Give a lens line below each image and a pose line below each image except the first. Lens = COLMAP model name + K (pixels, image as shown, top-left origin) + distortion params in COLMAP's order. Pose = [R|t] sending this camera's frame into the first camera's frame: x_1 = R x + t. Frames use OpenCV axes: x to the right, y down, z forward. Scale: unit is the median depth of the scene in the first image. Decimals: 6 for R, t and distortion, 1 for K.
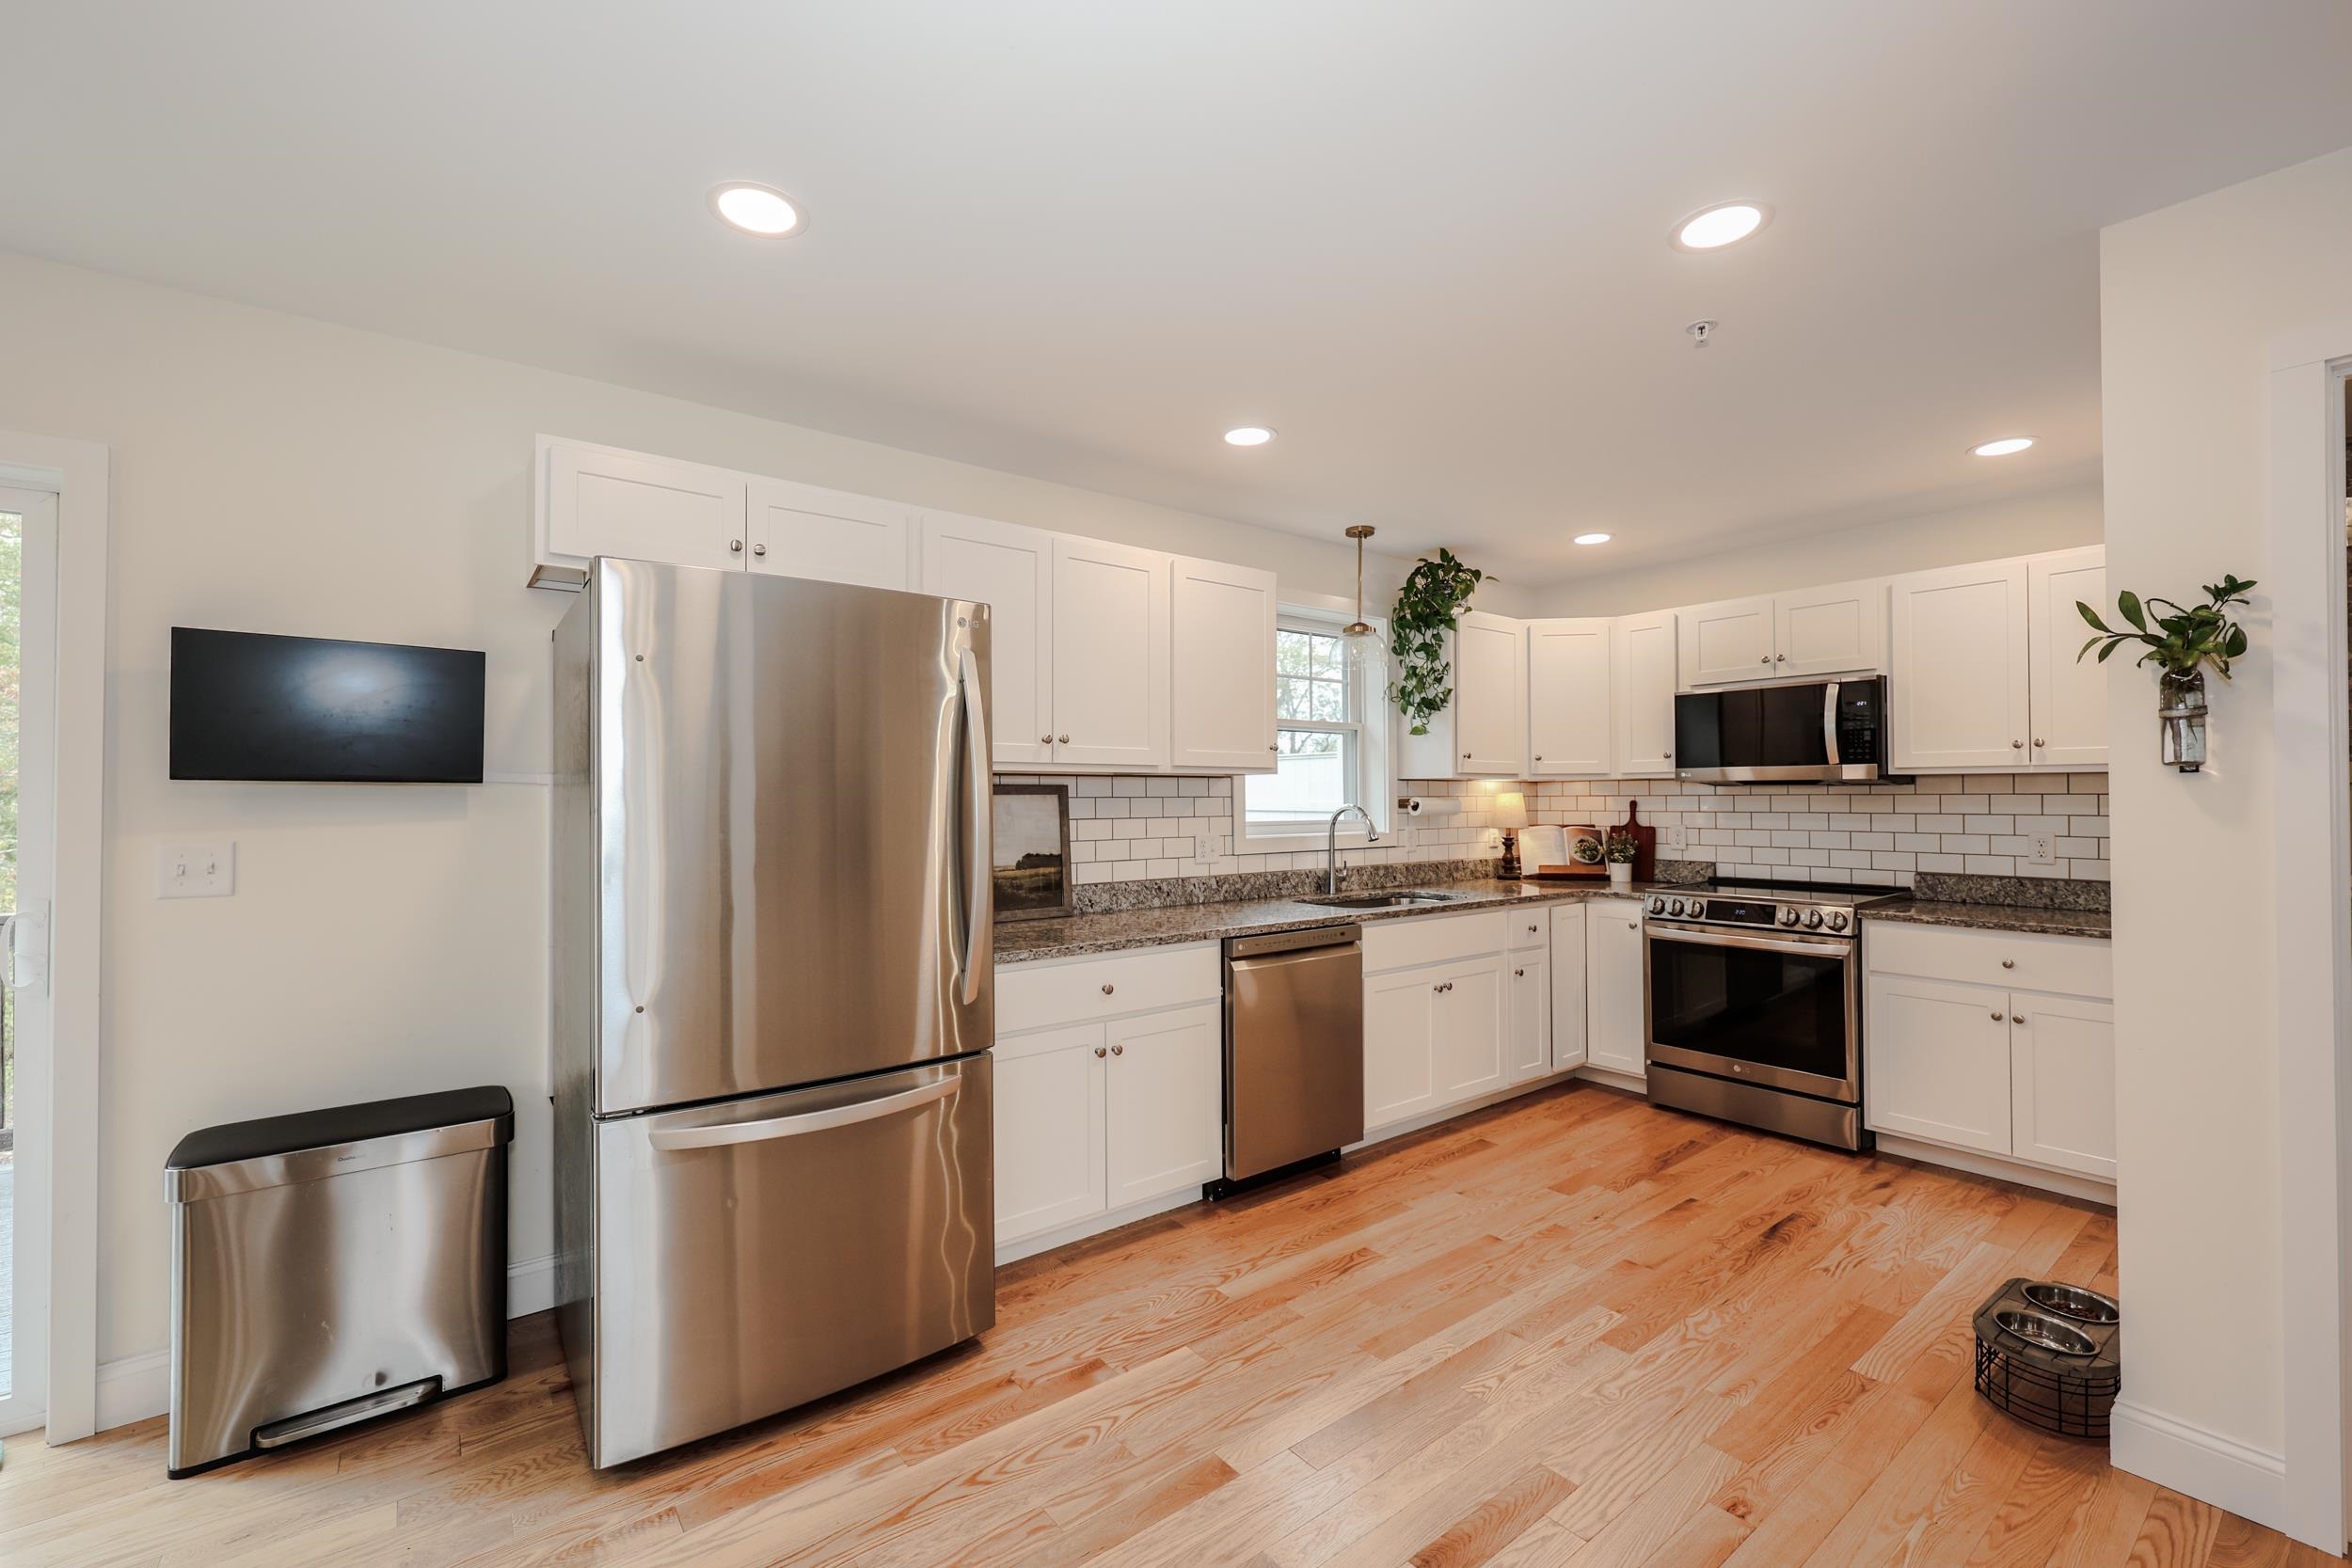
lens RADIAL K [[962.5, 0, 1168.7], [0, 962.5, 779.6], [0, 0, 1]] dist [0.005473, -0.002383]
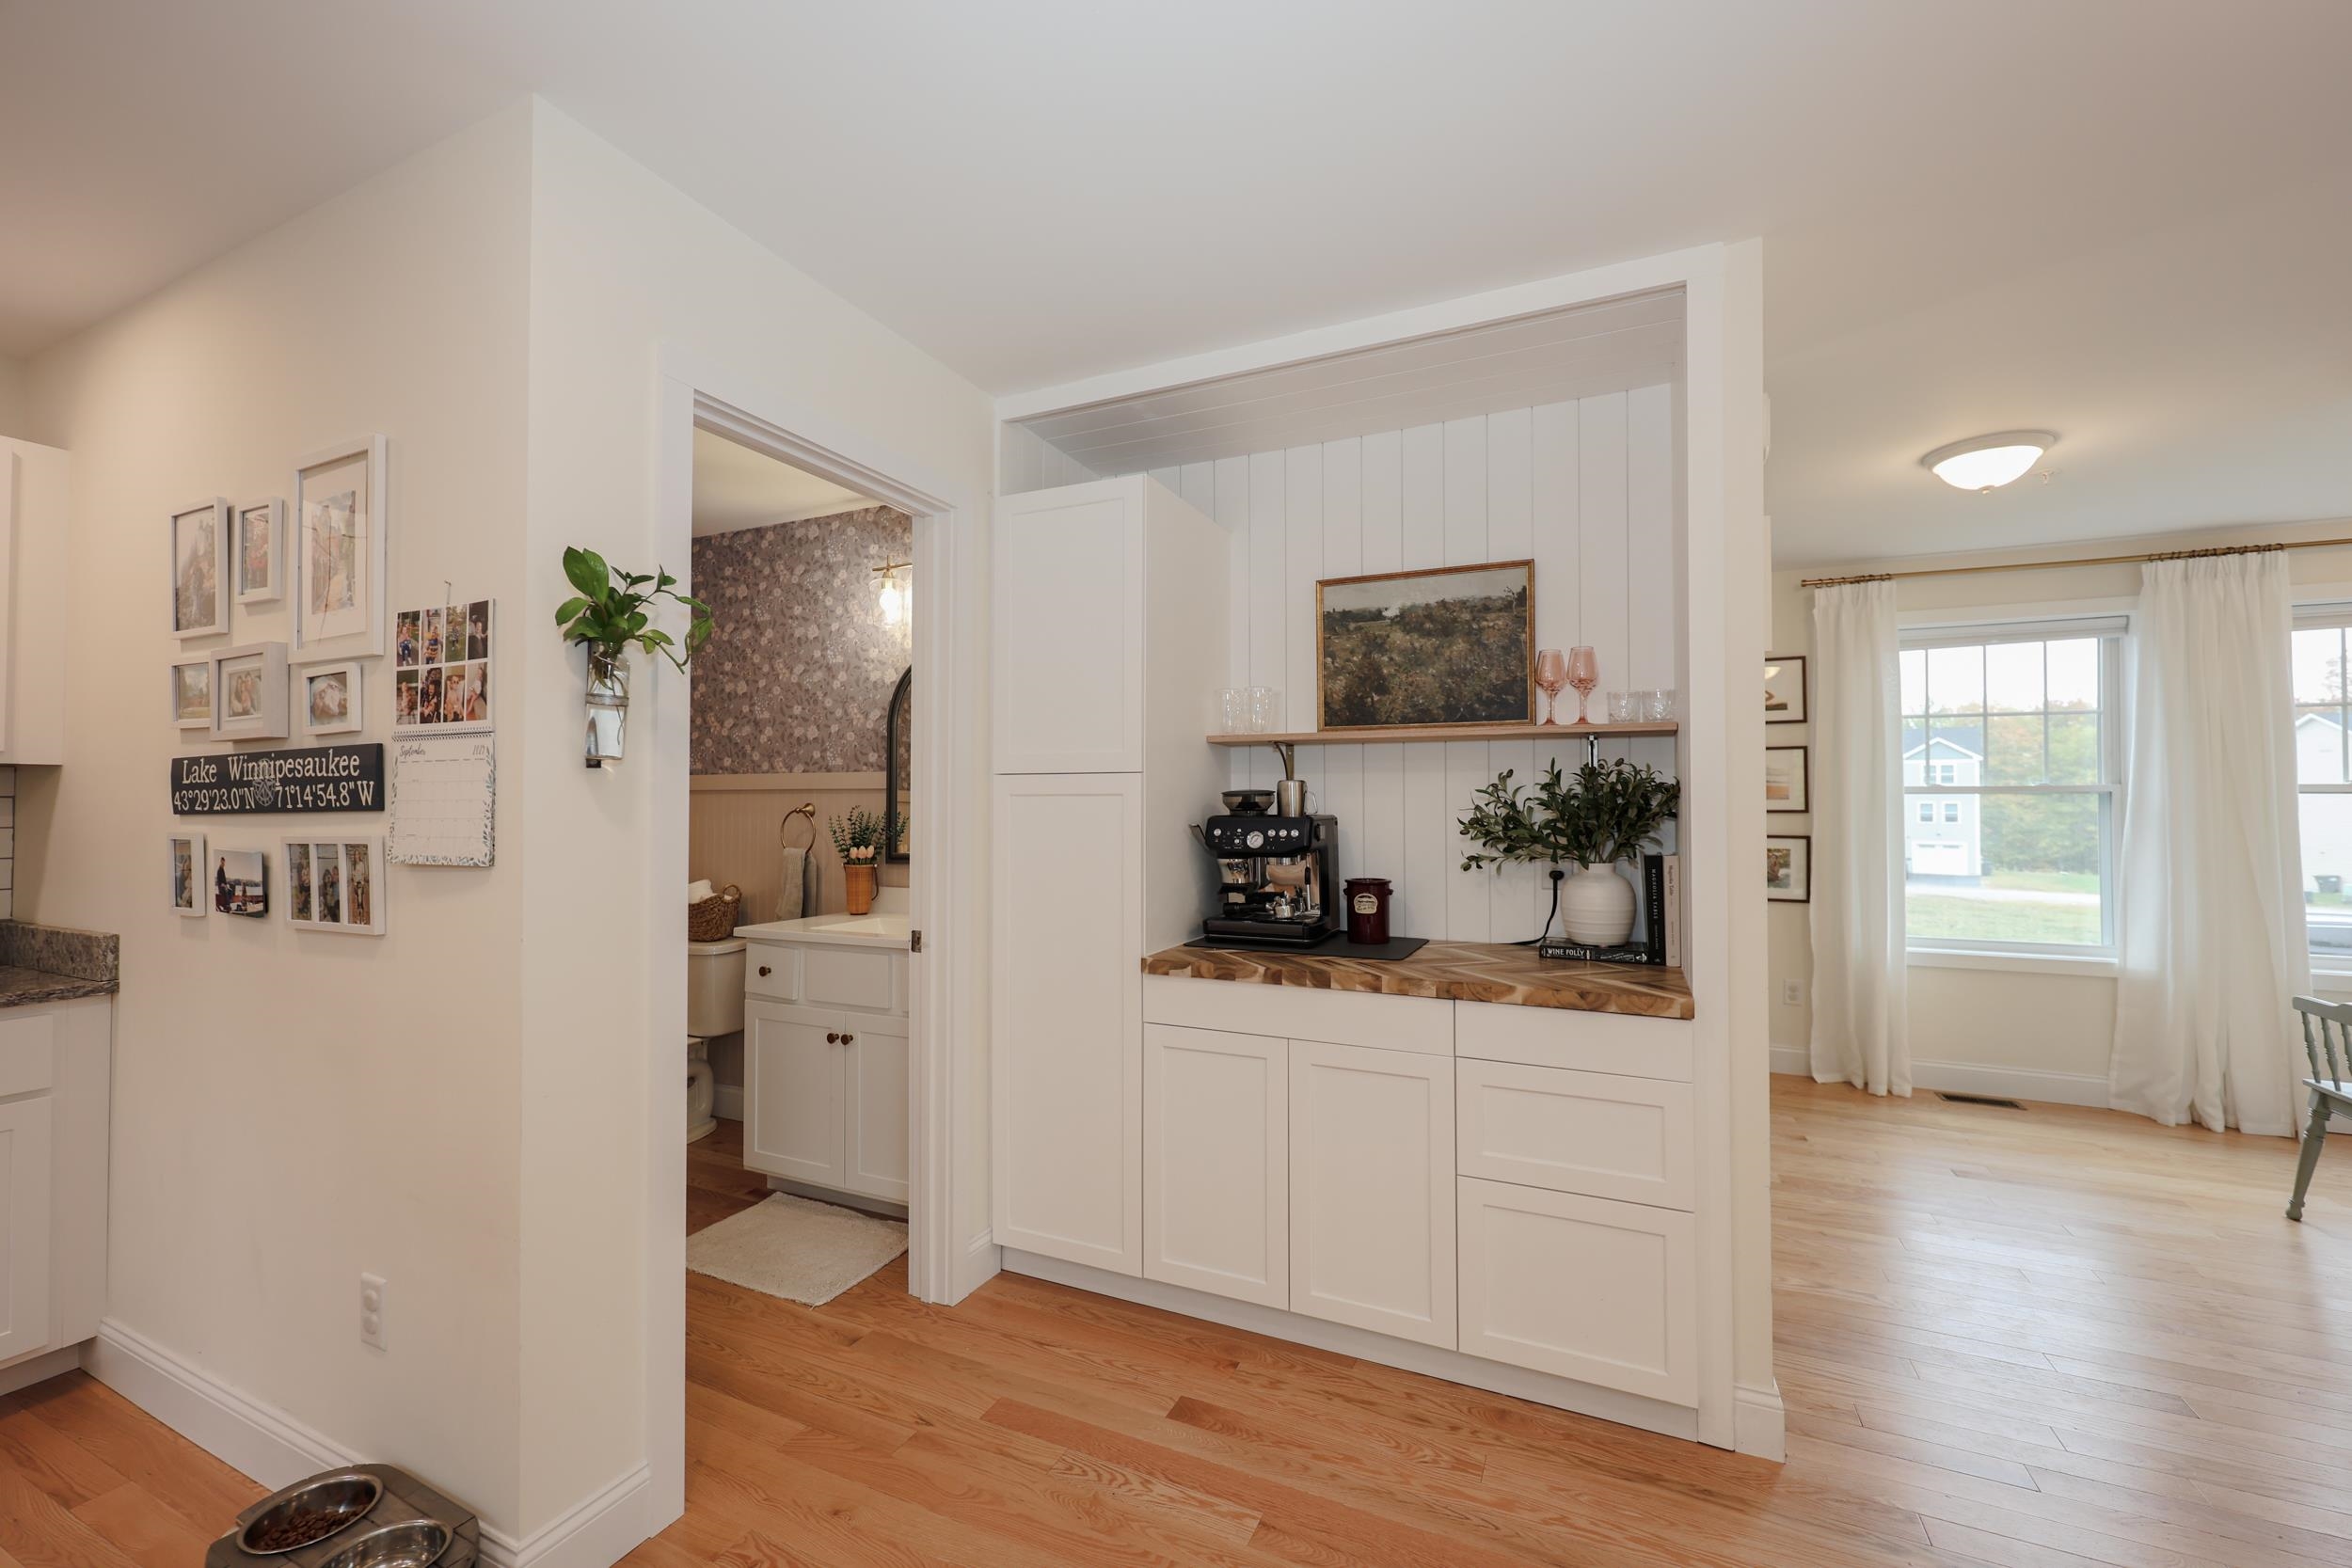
lens RADIAL K [[962.5, 0, 1186.5], [0, 962.5, 783.3], [0, 0, 1]] dist [0.005473, -0.002383]
pose [[-0.466597, 0.021959, 0.884197, 0.001810], [-0.013186, 0.999408, -0.031778, 0.014491], [-0.884371, -0.026487, -0.466032, 0.470163]]
